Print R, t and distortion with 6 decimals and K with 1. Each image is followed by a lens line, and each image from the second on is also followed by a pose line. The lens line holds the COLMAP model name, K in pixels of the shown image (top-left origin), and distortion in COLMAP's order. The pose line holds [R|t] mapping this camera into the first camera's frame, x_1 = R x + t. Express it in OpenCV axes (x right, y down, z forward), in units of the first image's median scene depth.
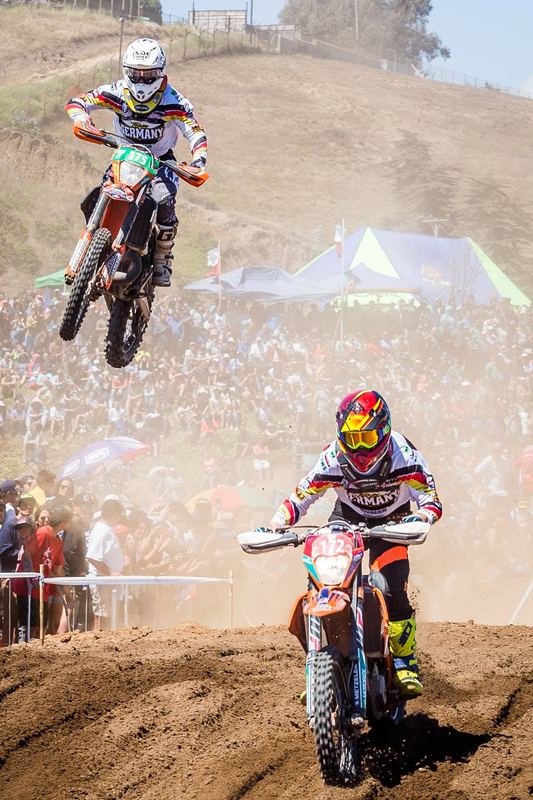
lens RADIAL K [[4535.8, 0, 266.5], [0, 4535.8, 400.0], [0, 0, 1]] dist [0.162497, -10.851653]
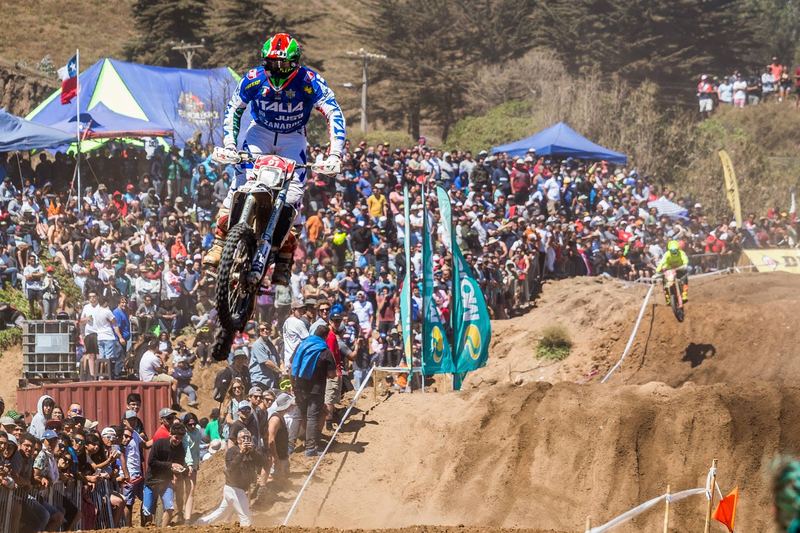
lens RADIAL K [[4535.8, 0, 400.0], [0, 4535.8, 266.5], [0, 0, 1]] dist [0.162497, -10.851653]
pose [[0.995358, -0.030787, 0.091181, -0.001147], [0.031033, 0.999518, -0.001276, 0.002938], [-0.091098, 0.004099, 0.995833, 0.168650]]
